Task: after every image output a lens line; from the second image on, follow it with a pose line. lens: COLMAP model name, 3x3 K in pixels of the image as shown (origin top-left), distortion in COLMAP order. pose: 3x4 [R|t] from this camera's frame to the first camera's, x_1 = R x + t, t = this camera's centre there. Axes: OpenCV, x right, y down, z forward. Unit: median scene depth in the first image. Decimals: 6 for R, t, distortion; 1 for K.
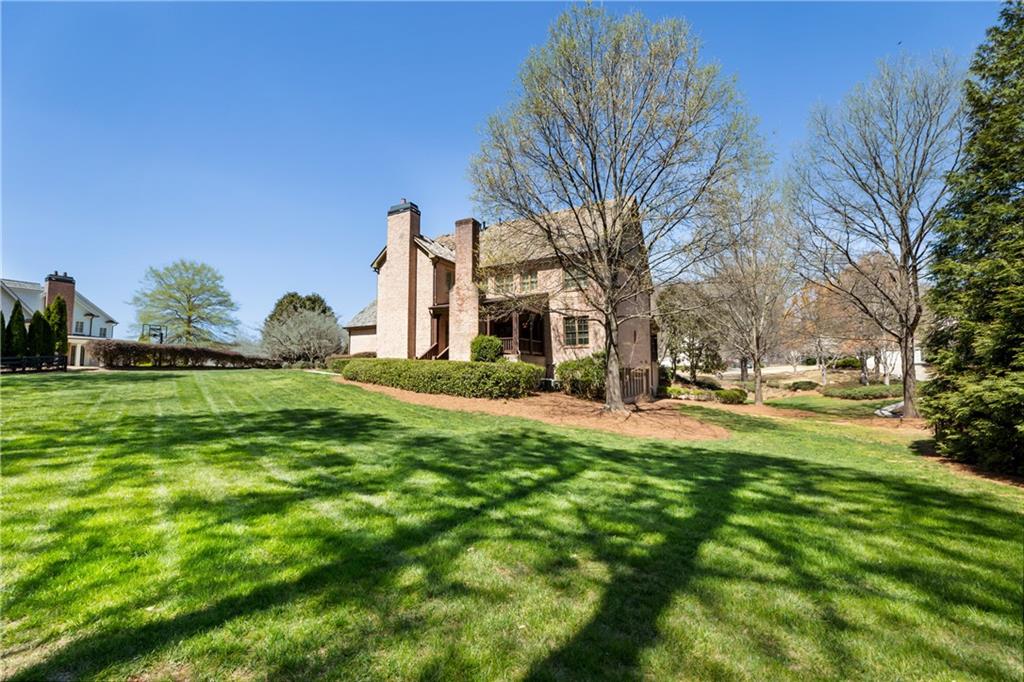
lens RADIAL K [[425.6, 0, 508.6], [0, 425.6, 334.4], [0, 0, 1]] dist [-0.000496, 0.000293]
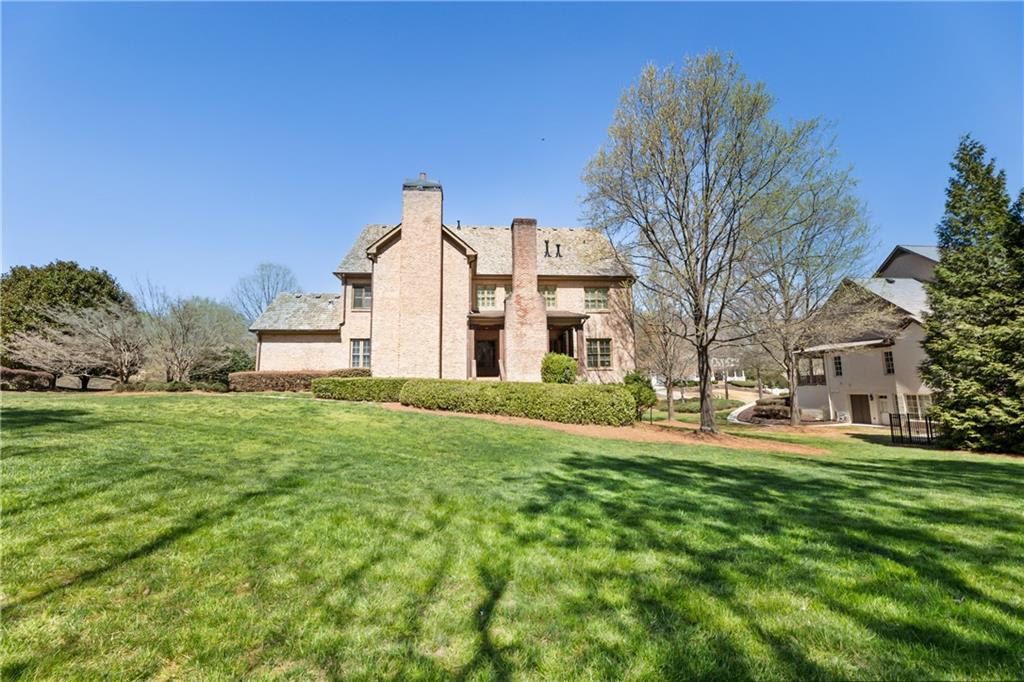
lens RADIAL K [[425.6, 0, 508.6], [0, 425.6, 334.4], [0, 0, 1]] dist [-0.000496, 0.000293]
pose [[0.824518, 0.070479, 0.561430, -0.577404], [-0.046170, 0.997284, -0.057388, 0.015220], [-0.563950, 0.021396, 0.825532, 0.293712]]
